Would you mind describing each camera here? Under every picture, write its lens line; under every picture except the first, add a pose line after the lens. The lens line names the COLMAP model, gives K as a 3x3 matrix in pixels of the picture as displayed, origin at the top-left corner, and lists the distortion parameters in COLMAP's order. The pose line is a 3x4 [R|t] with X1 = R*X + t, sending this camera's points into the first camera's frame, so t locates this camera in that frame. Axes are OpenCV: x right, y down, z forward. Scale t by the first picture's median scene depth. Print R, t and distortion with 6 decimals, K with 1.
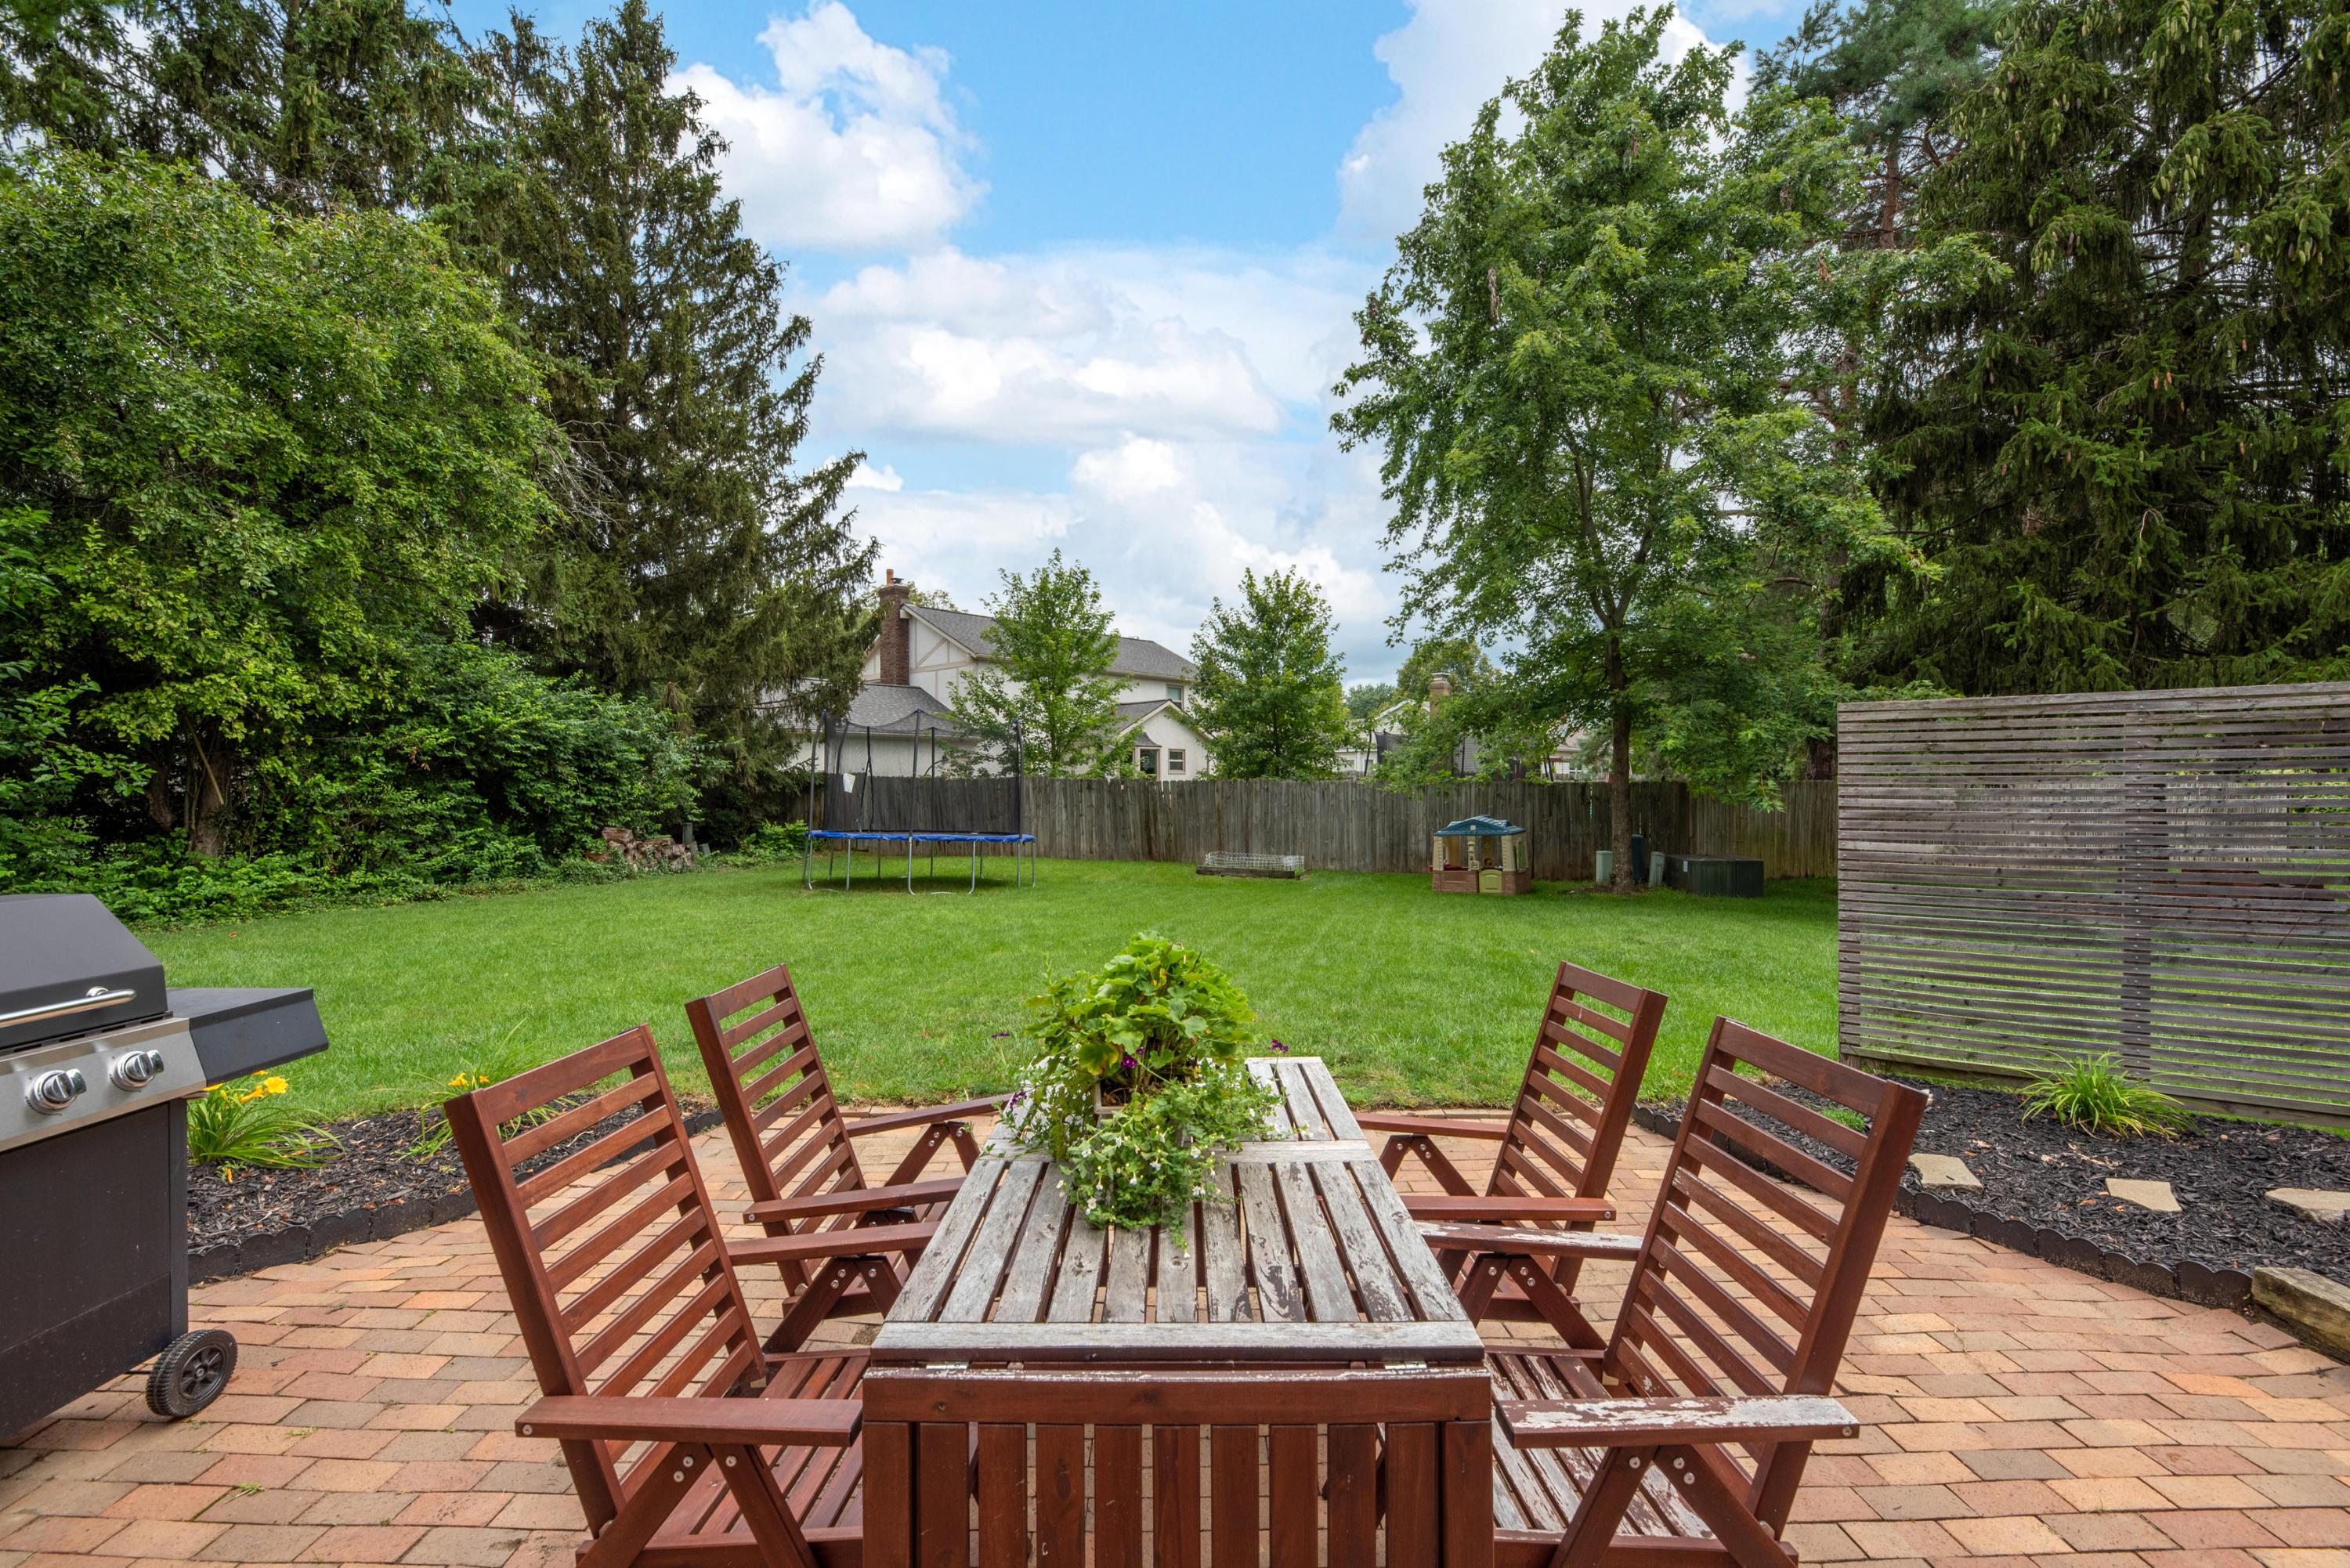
lens RADIAL K [[969.6, 0, 1170.4], [0, 969.6, 785.4], [0, 0, 1]] dist [0.002797, -0.004646]
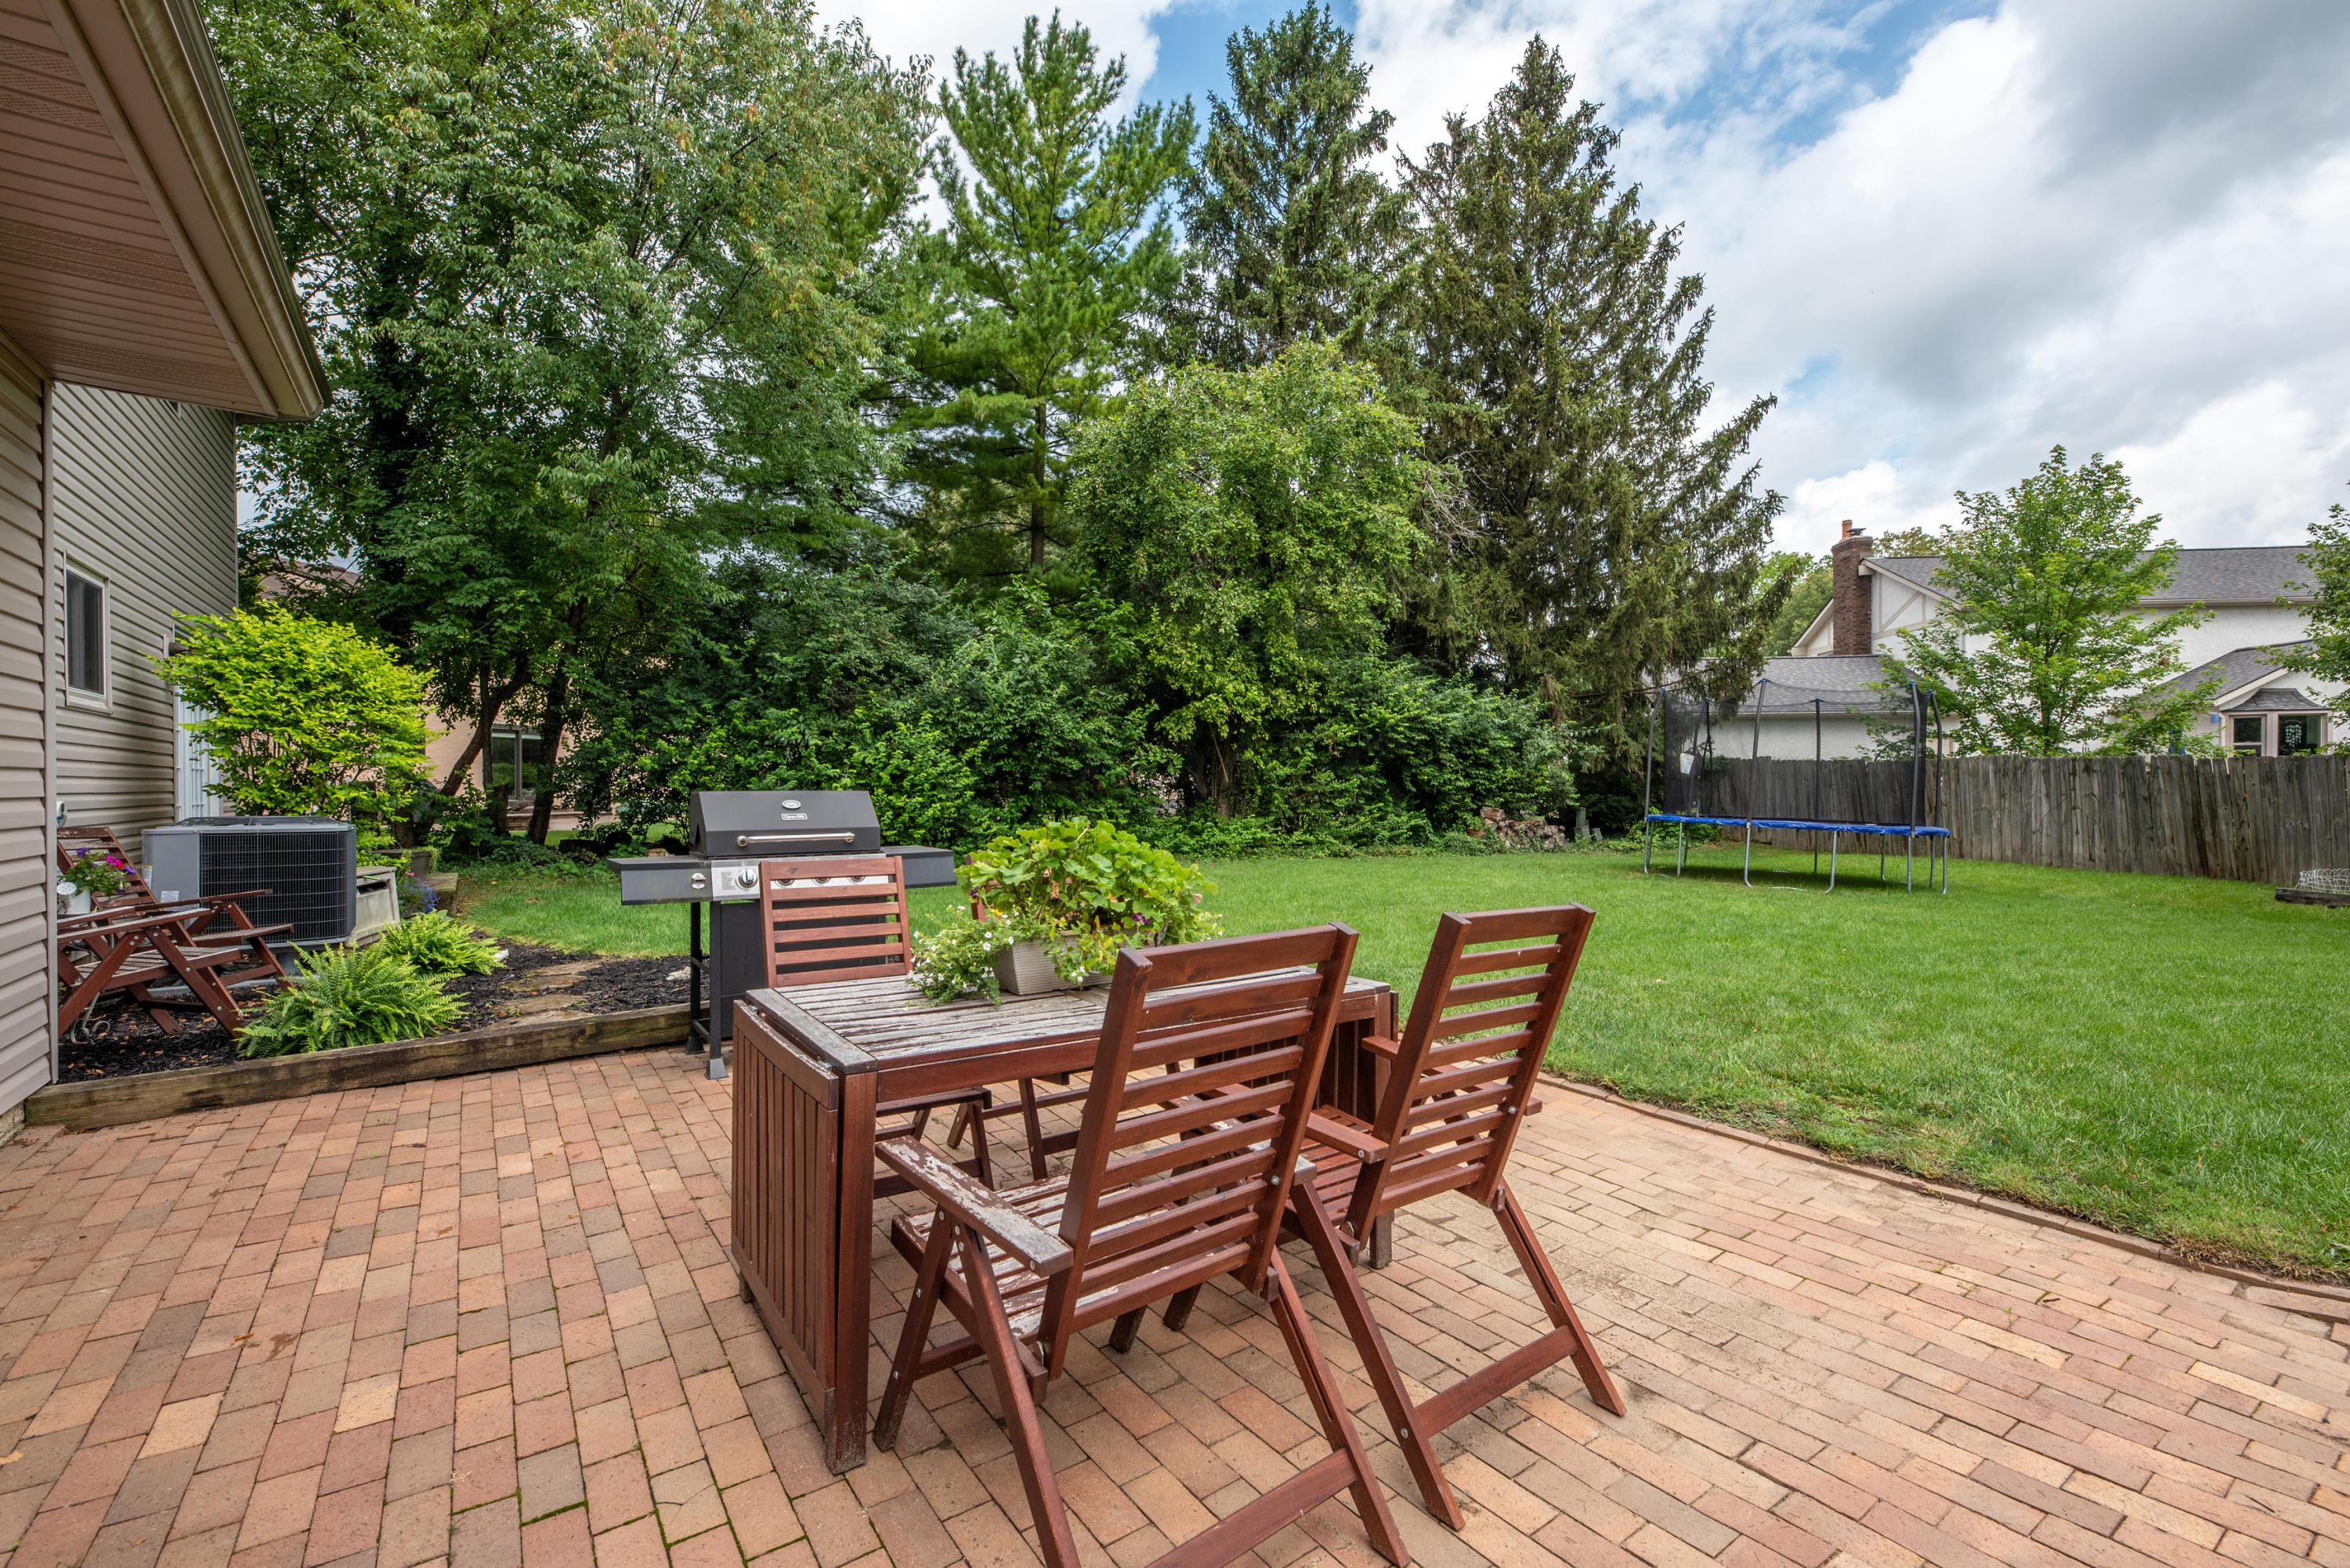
lens RADIAL K [[969.6, 0, 1170.4], [0, 969.6, 785.4], [0, 0, 1]] dist [0.002797, -0.004646]
pose [[0.583966, 0.002955, -0.811773, 0.143464], [0.001097, 0.999990, 0.004429, 0.014708], [0.811777, -0.003477, 0.583957, 0.047714]]
